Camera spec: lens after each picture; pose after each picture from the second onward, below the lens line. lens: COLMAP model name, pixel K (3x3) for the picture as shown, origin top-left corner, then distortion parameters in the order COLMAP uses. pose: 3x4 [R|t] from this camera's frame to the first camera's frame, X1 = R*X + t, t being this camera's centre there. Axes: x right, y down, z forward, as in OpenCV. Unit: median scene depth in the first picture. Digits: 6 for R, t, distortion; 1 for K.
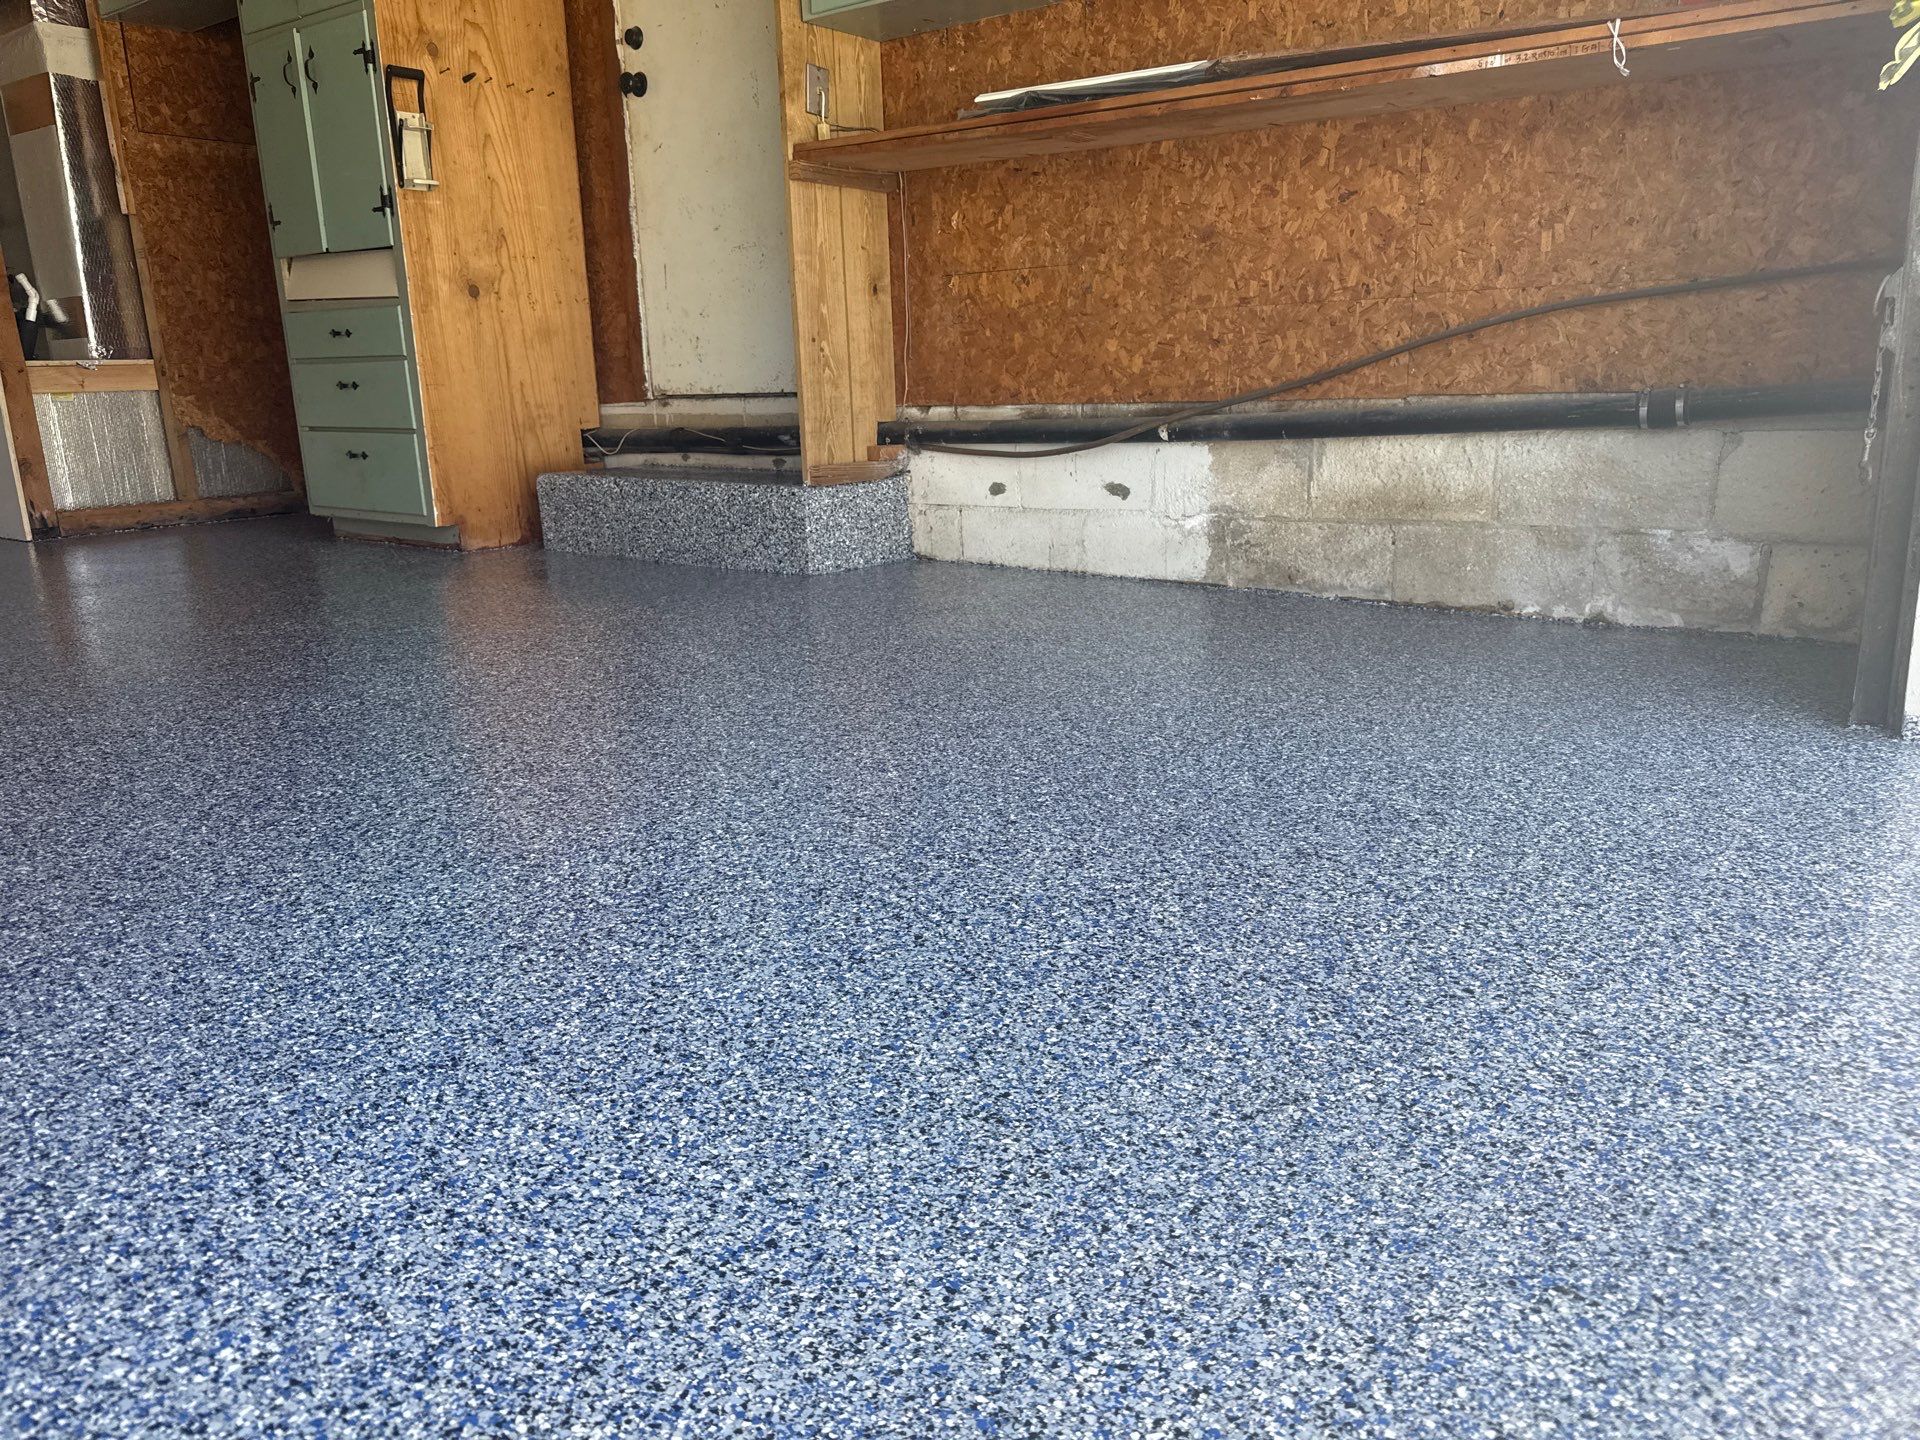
lens RADIAL K [[1355.8, 0, 948.8], [0, 1355.8, 733.4], [0, 0, 1]] dist [0.038518, -0.047979]
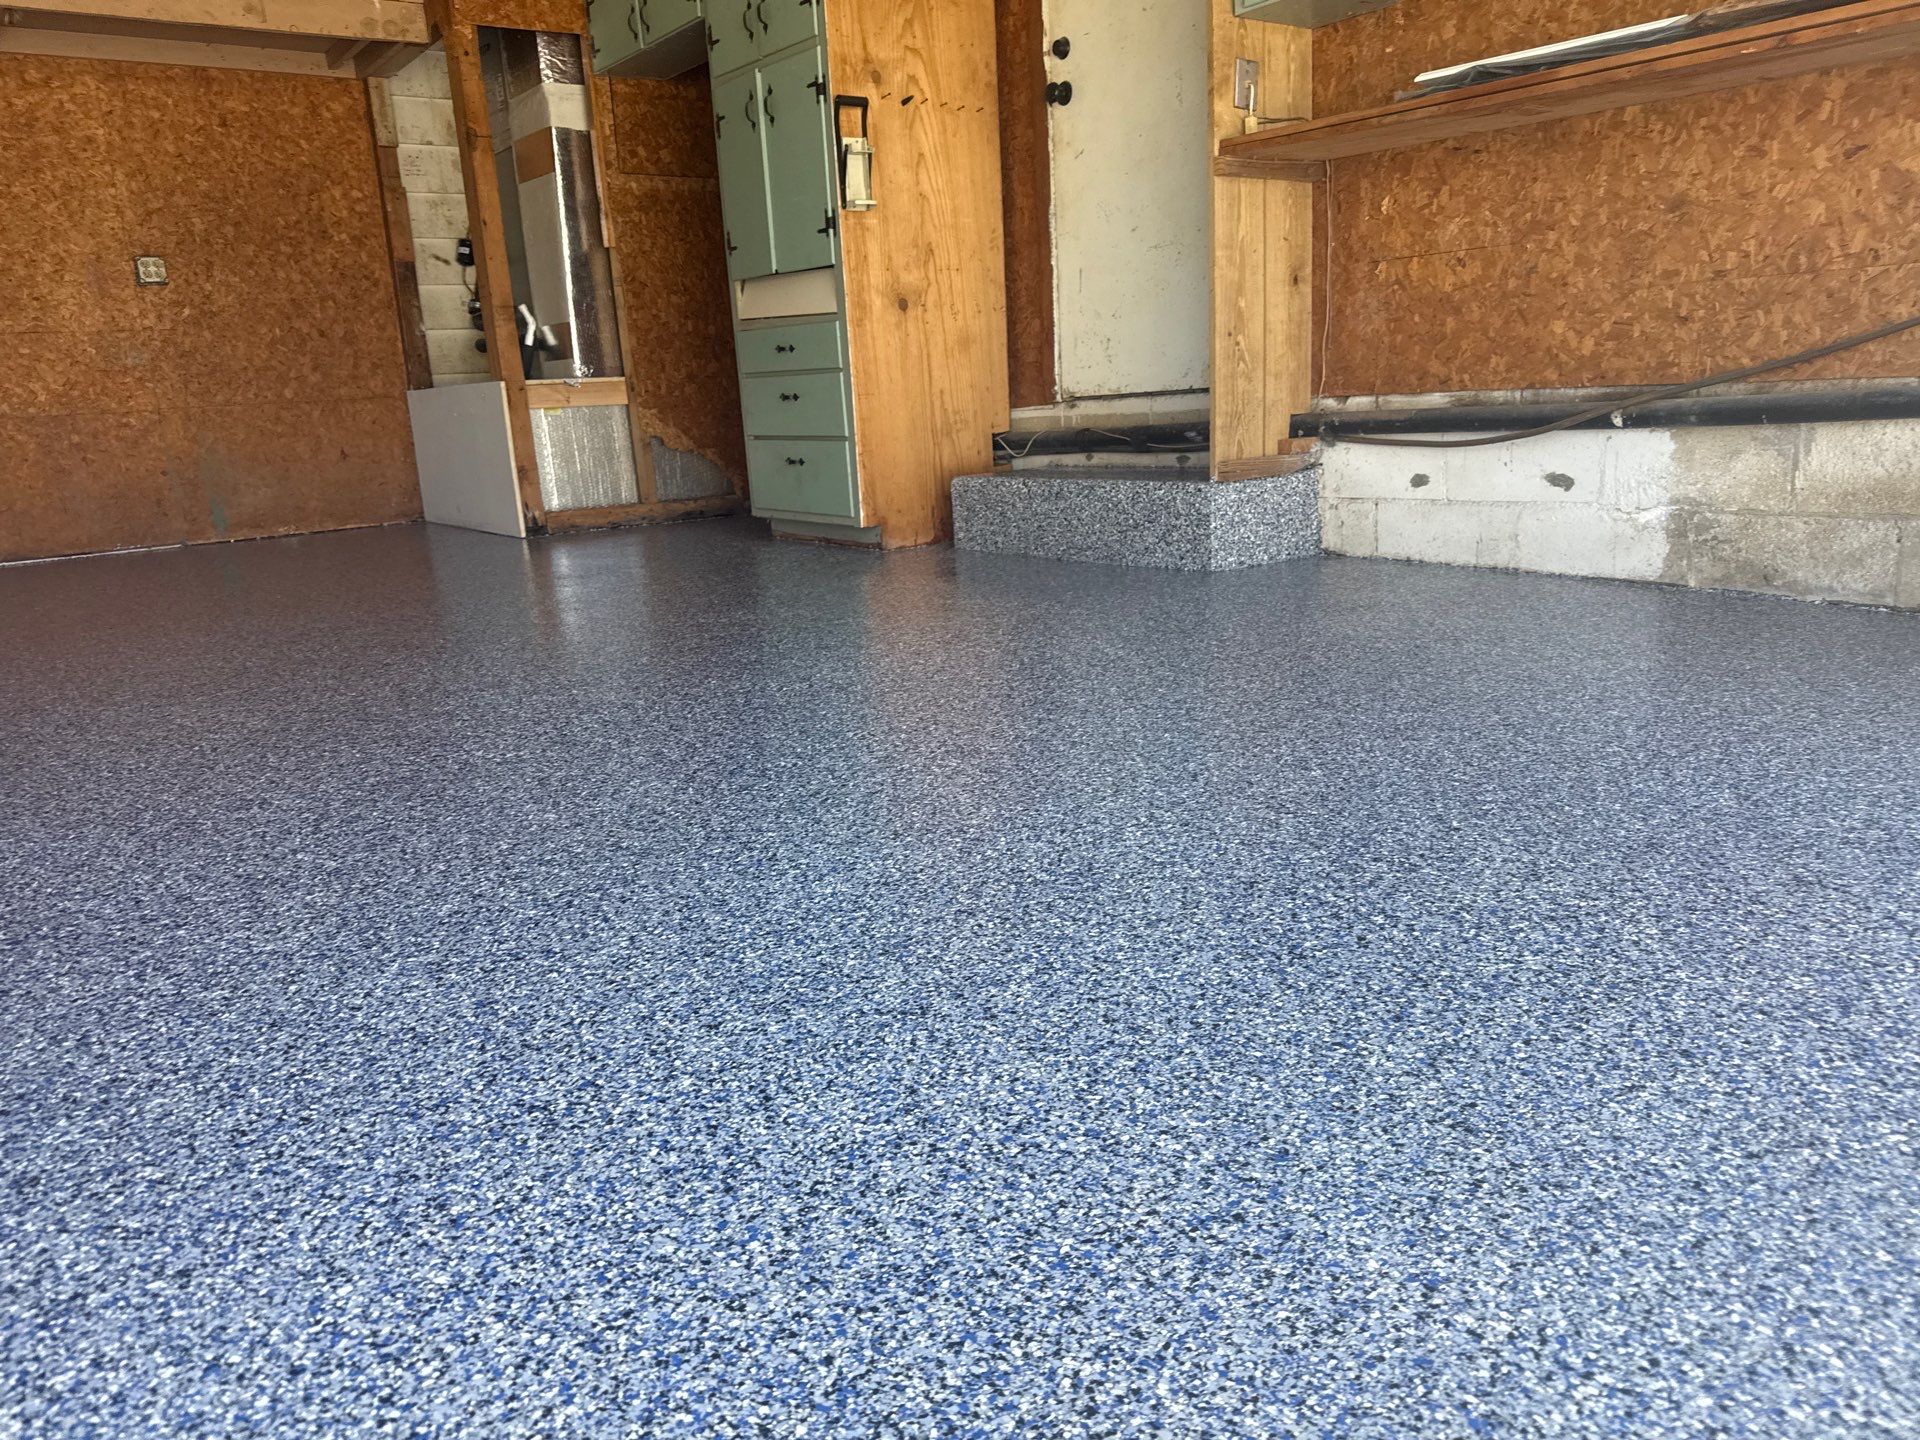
lens RADIAL K [[1355.8, 0, 945.9], [0, 1355.8, 731.0], [0, 0, 1]] dist [0.038518, -0.047979]
pose [[0.962337, 0.040155, -0.268876, -0.038194], [-0.040443, 0.999172, 0.004471, 0.006646], [0.268833, 0.006571, 0.963164, -0.022004]]
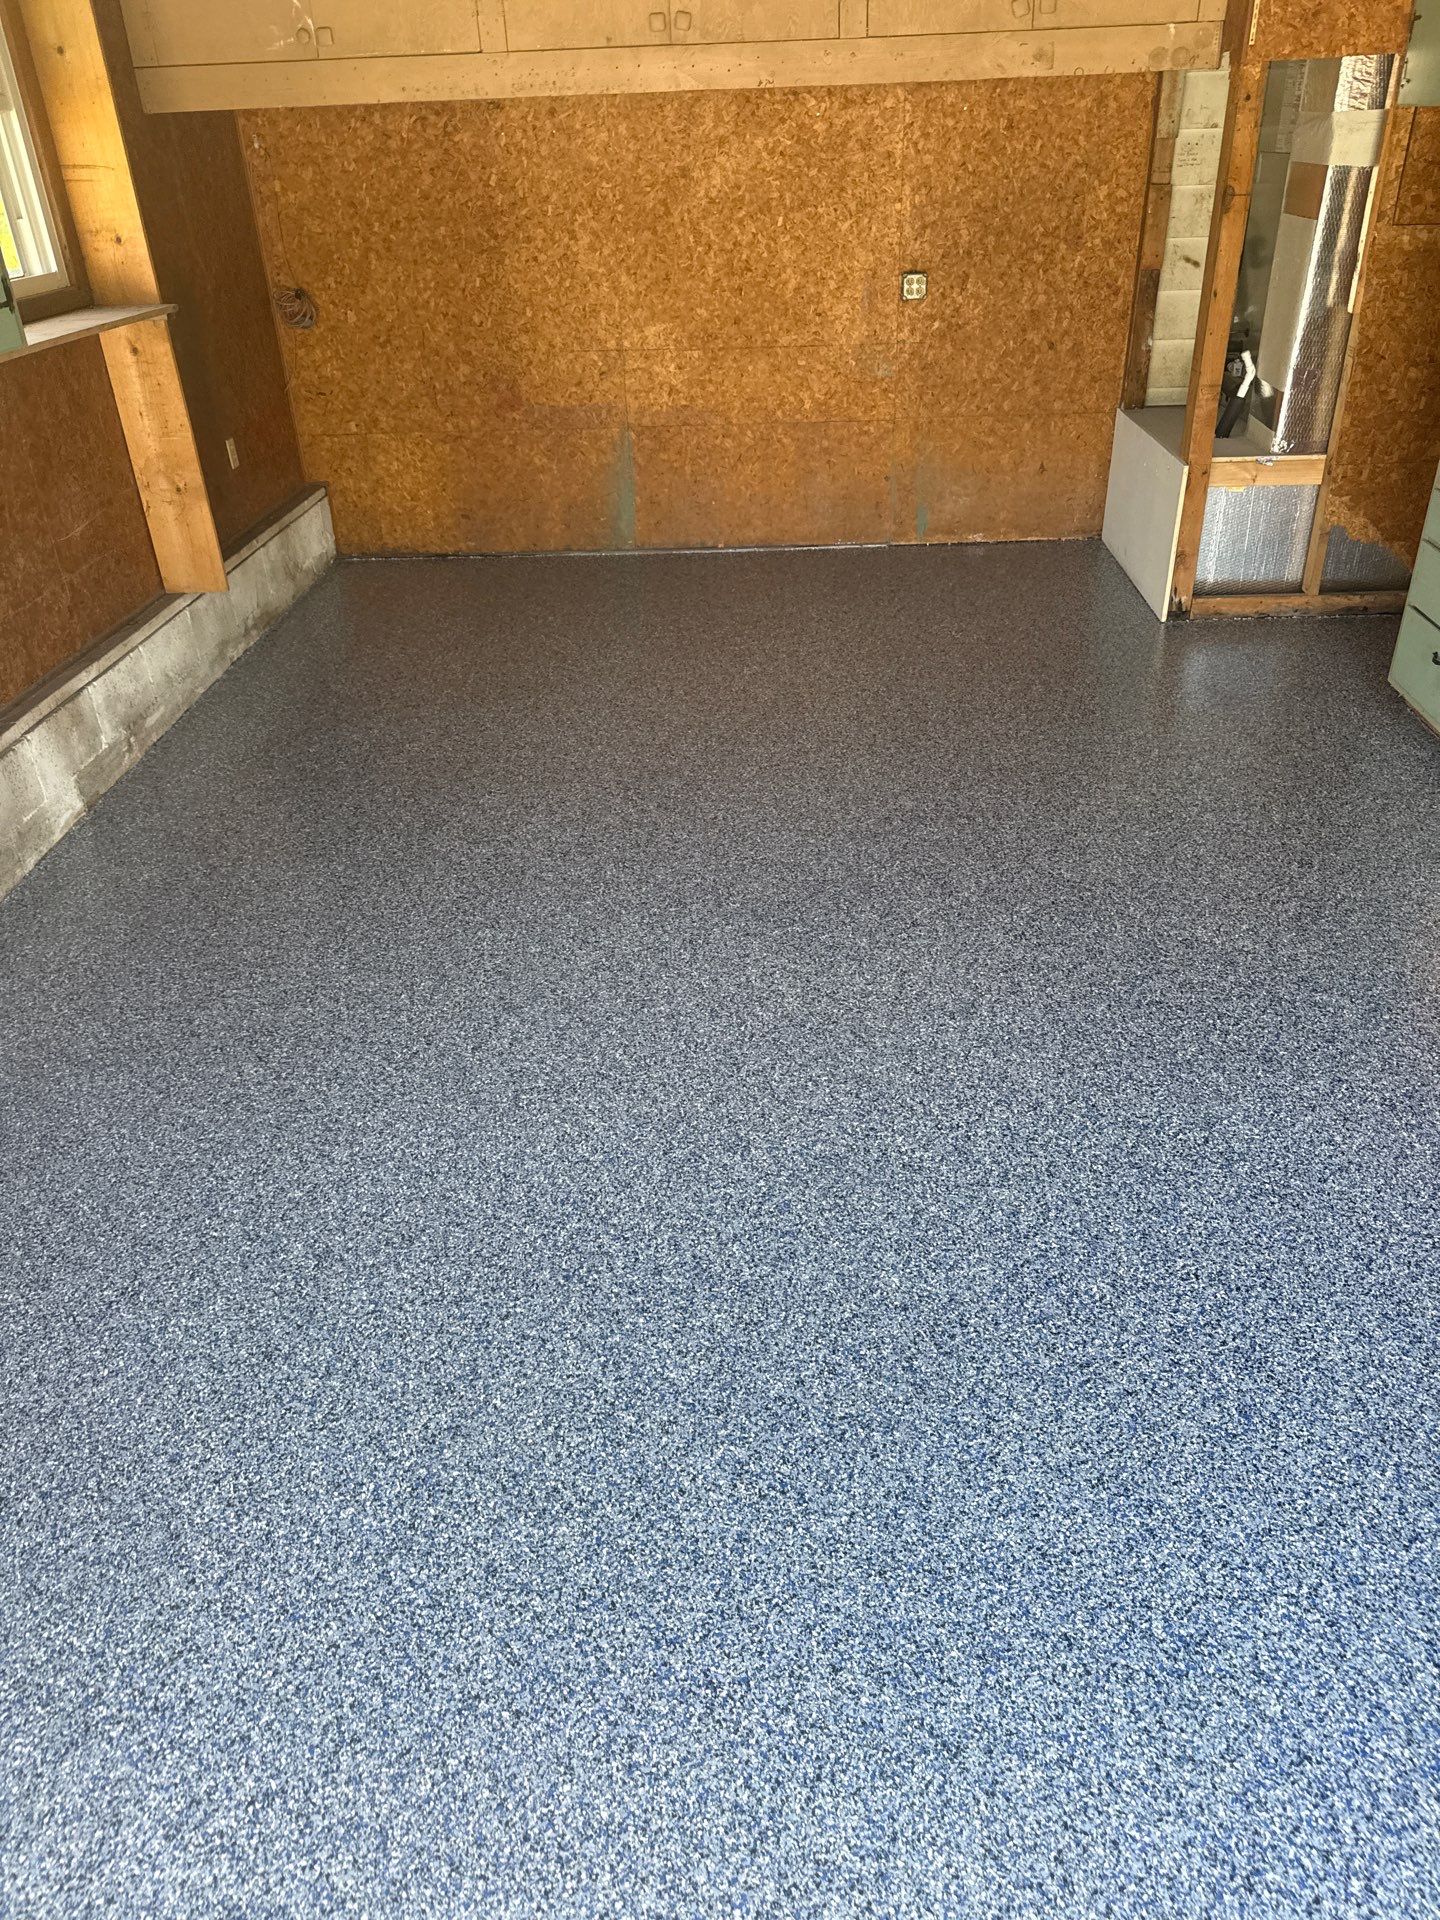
lens RADIAL K [[1355.8, 0, 724.7], [0, 1355.8, 963.4], [0, 0, 1]] dist [0.038518, -0.047979]
pose [[0.573510, 0.438024, -0.692258, 0.108006], [-0.196817, 0.893967, 0.402599, -0.704117], [0.795204, -0.094646, 0.598910, -0.044188]]
